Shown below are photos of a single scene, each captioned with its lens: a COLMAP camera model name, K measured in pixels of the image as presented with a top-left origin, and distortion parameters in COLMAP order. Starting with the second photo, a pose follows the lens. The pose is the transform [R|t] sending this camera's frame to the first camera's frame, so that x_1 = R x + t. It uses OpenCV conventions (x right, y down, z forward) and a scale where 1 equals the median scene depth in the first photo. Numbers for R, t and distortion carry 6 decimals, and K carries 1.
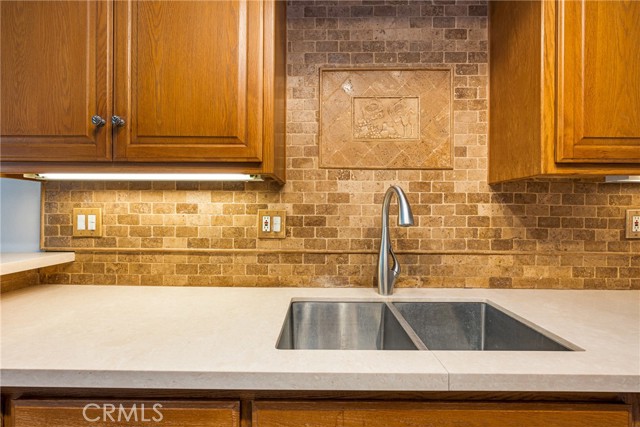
lens RADIAL K [[286.9, 0, 320.2], [0, 286.9, 216.3], [0, 0, 1]] dist [-0.000887, -0.000380]
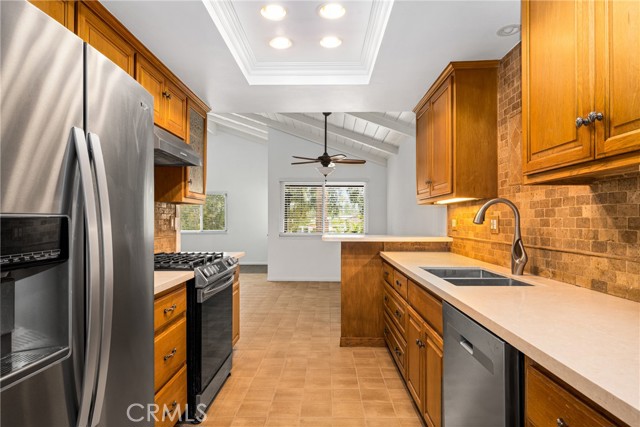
lens RADIAL K [[367.5, 0, 320.0], [0, 367.5, 216.5], [0, 0, 1]] dist [0.003409, -0.002157]
pose [[-0.007991, -0.016968, -0.999824, 1.879050], [-0.000570, 0.999856, -0.016964, 0.018187], [0.999968, 0.000434, -0.008000, 0.062454]]
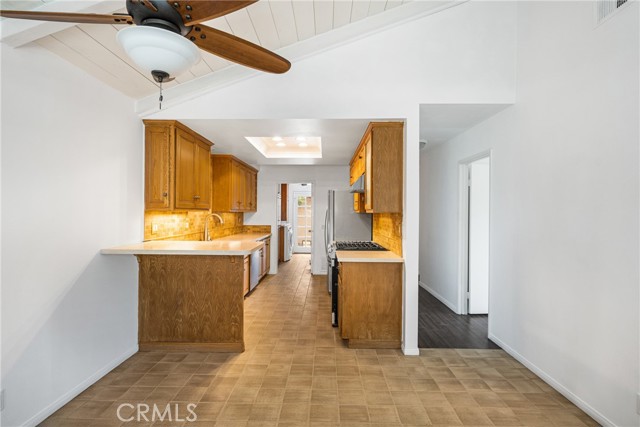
lens RADIAL K [[330.9, 0, 324.5], [0, 330.9, 213.1], [0, 0, 1]] dist [0.000833, 0.000633]
pose [[-0.004482, -0.007236, 0.999964, -3.634003], [-0.004351, 0.999964, 0.007217, -0.130748], [-0.999980, -0.004319, -0.004514, -0.424724]]
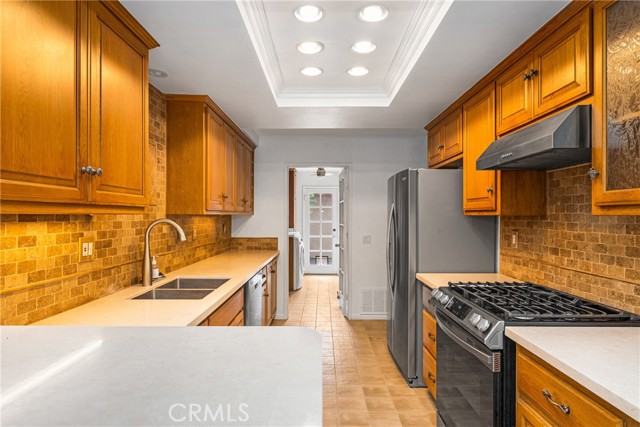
lens RADIAL K [[367.5, 0, 321.1], [0, 367.5, 216.6], [0, 0, 1]] dist [0.003409, -0.002157]
pose [[-0.004900, -0.007960, 0.999956, -1.669520], [0.000411, 0.999968, 0.007962, -0.117028], [-0.999988, 0.000450, -0.004896, 0.055065]]
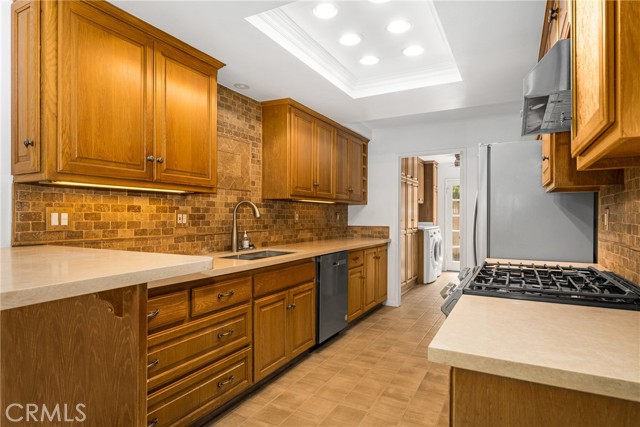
lens RADIAL K [[368.0, 0, 318.6], [0, 368.0, 216.1], [0, 0, 1]] dist [-0.000357, 0.003915]
pose [[0.466703, -0.004472, 0.884403, -1.676152], [0.003030, 0.999989, 0.003457, 0.006501], [-0.884409, 0.001066, 0.466711, -0.686282]]
